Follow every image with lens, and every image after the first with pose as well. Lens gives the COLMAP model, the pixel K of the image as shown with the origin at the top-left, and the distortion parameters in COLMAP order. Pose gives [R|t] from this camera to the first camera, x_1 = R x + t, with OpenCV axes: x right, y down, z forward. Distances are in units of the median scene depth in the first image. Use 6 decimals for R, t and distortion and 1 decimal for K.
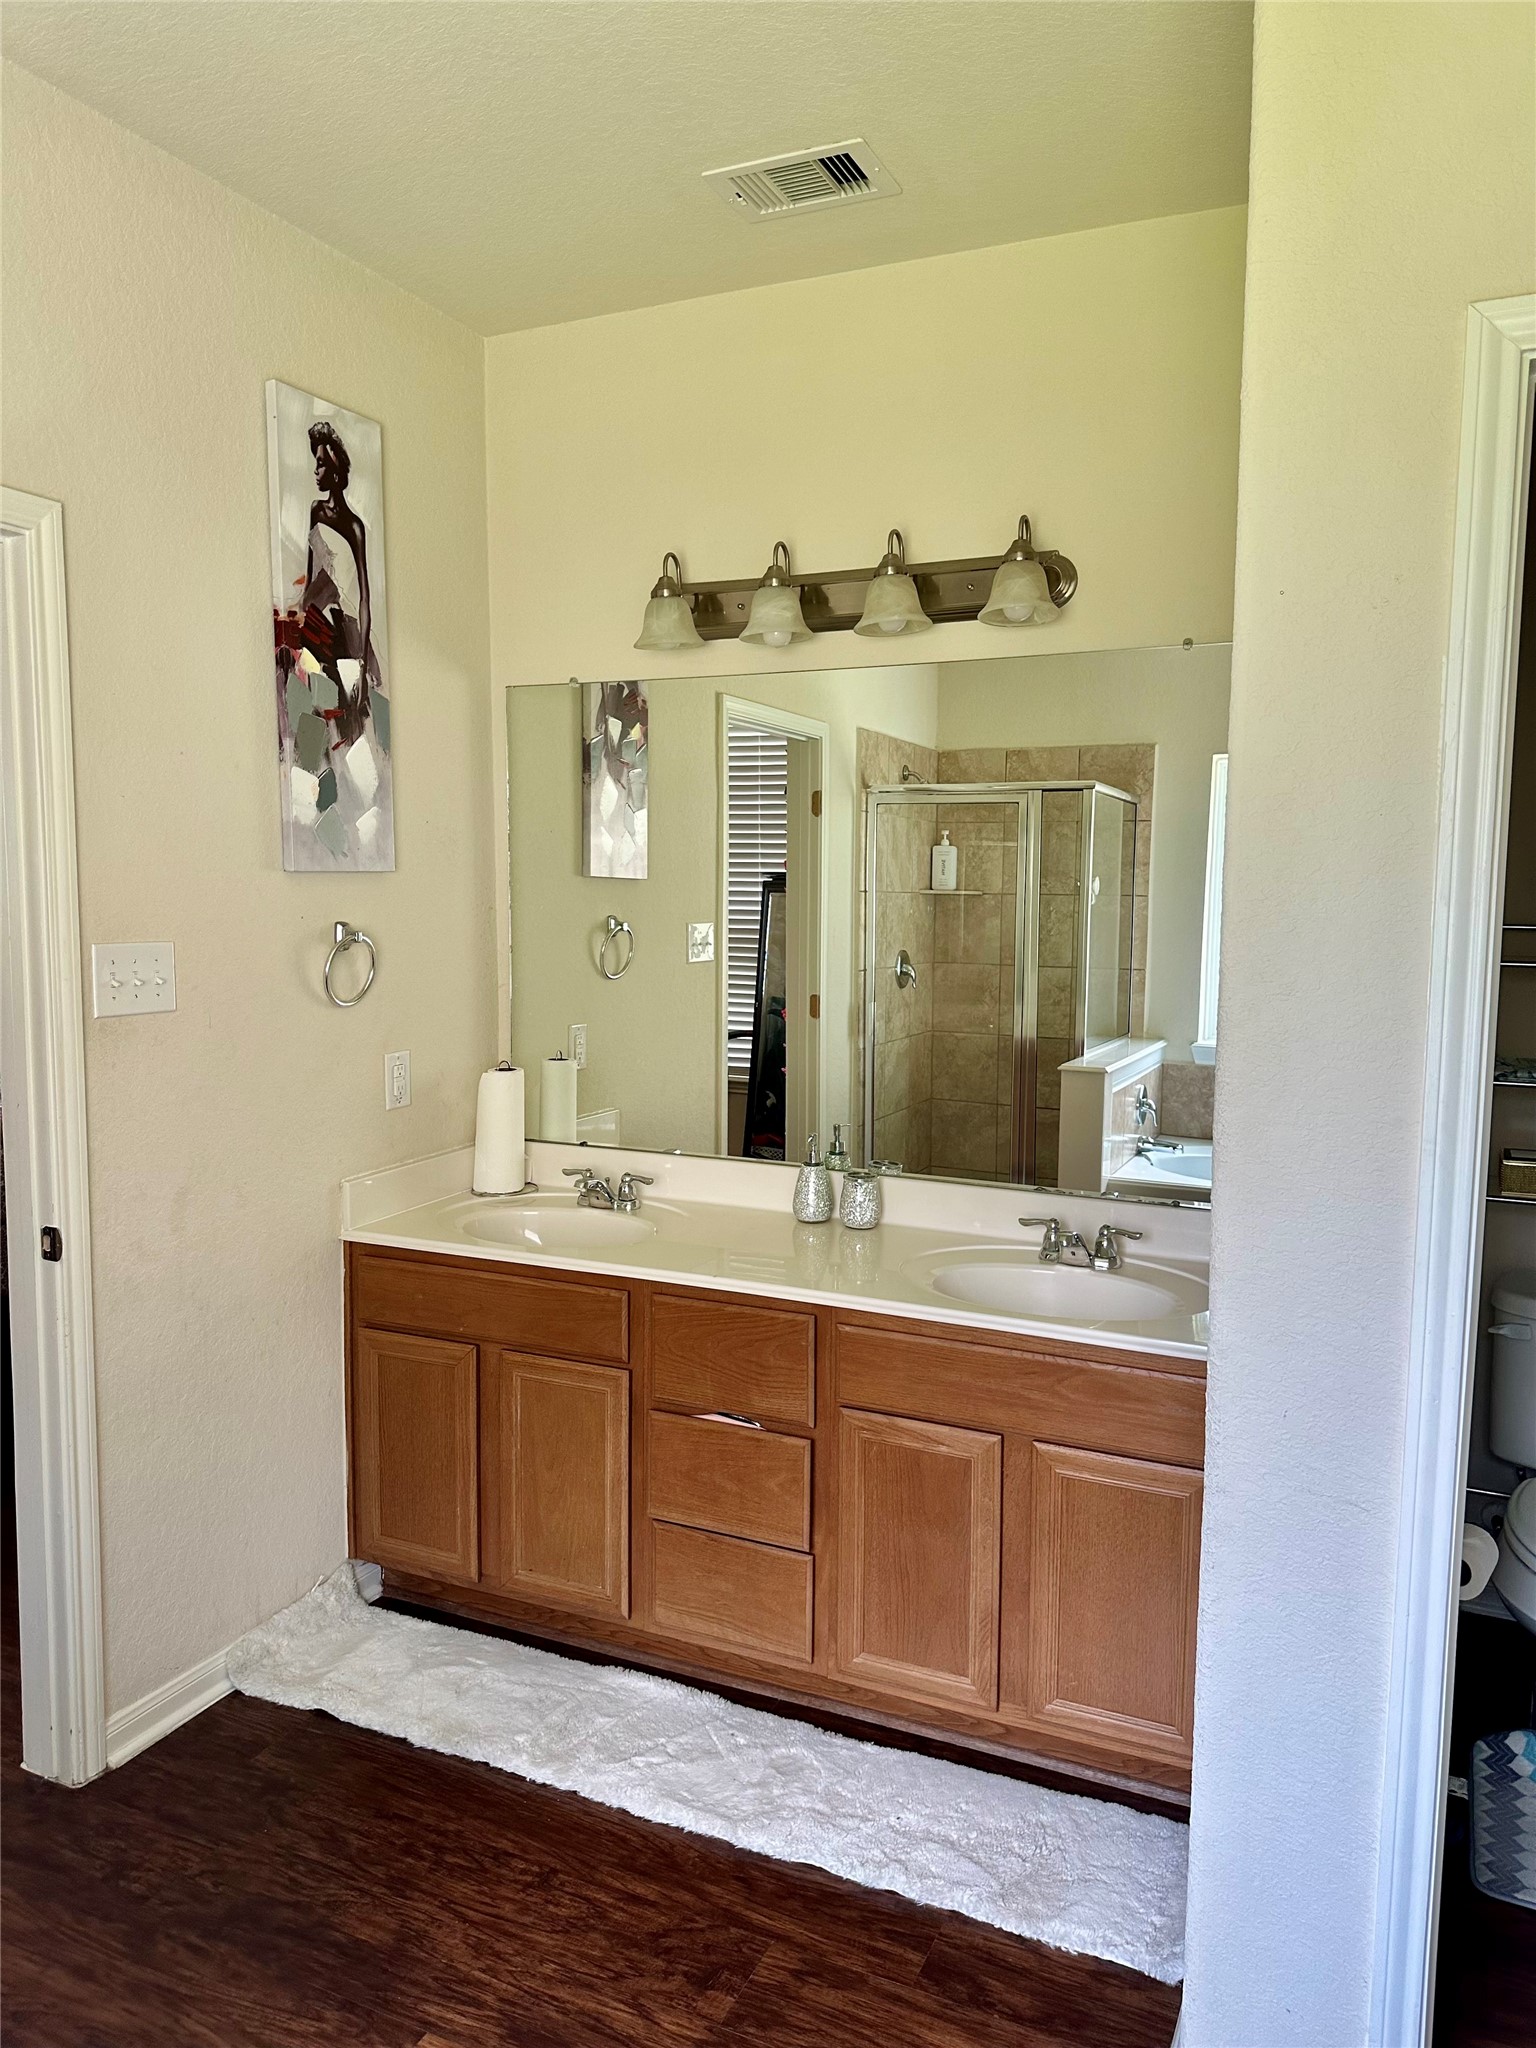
lens RADIAL K [[1456.5, 0, 783.1], [0, 1456.5, 1019.8], [0, 0, 1]] dist [0.025461, -0.023396]
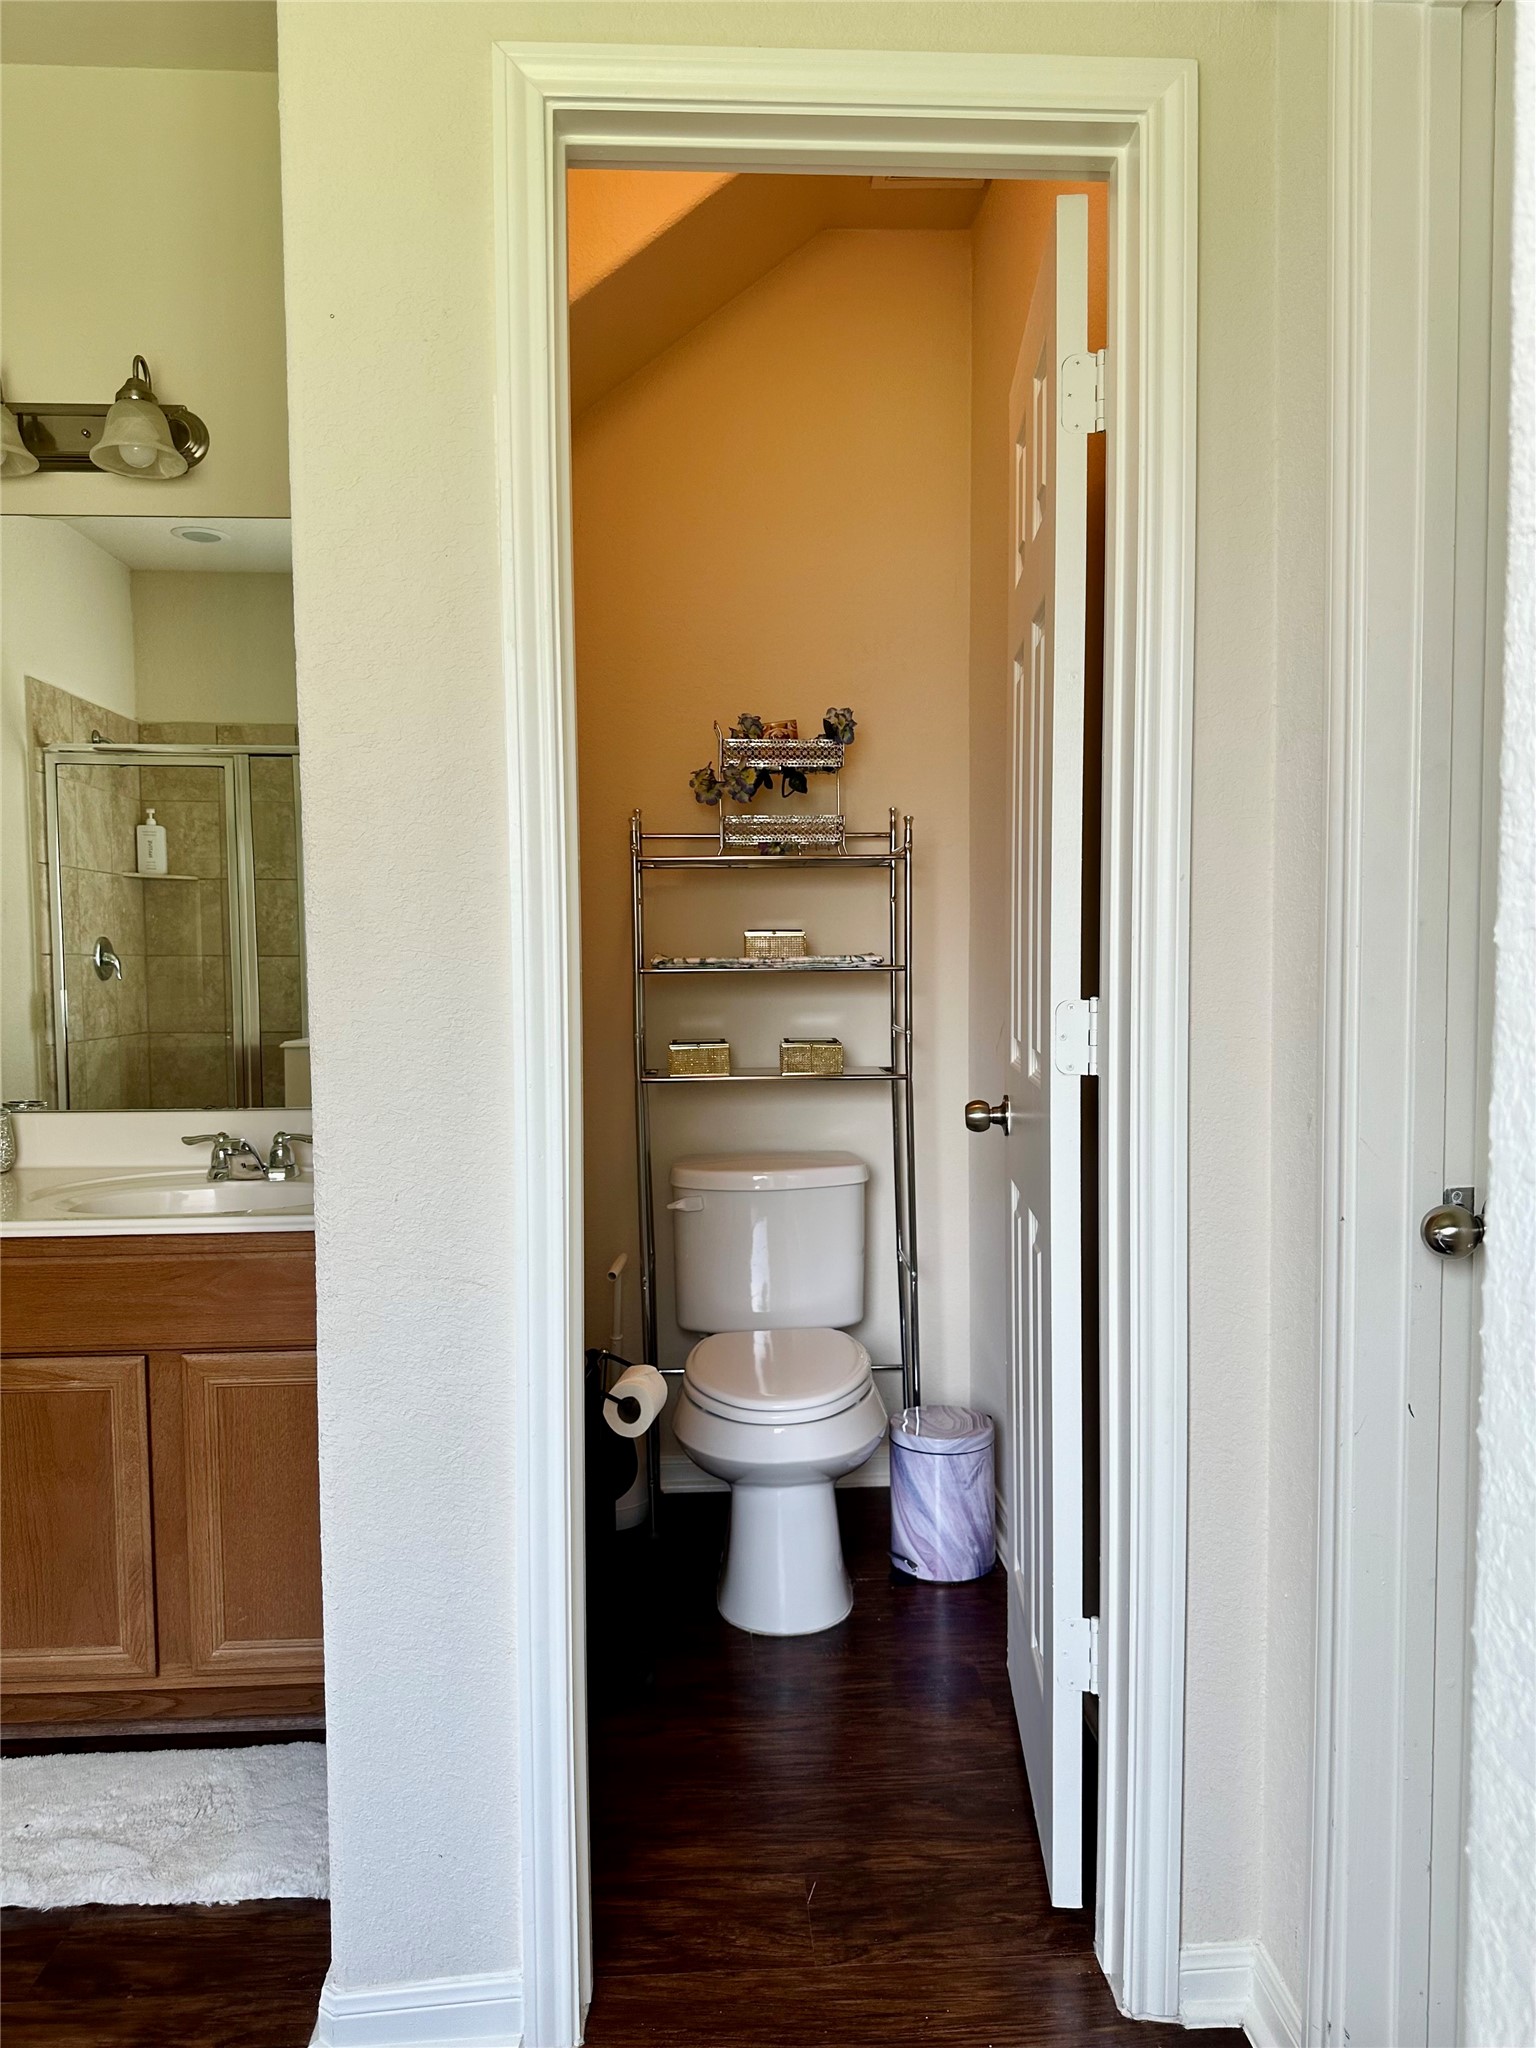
lens RADIAL K [[1456.5, 0, 777.6], [0, 1456.5, 1026.7], [0, 0, 1]] dist [0.025461, -0.023396]
pose [[0.890326, -0.042177, 0.453366, 0.095295], [0.061321, 0.997736, -0.027602, 0.132201], [-0.451175, 0.052375, 0.890897, 0.033824]]
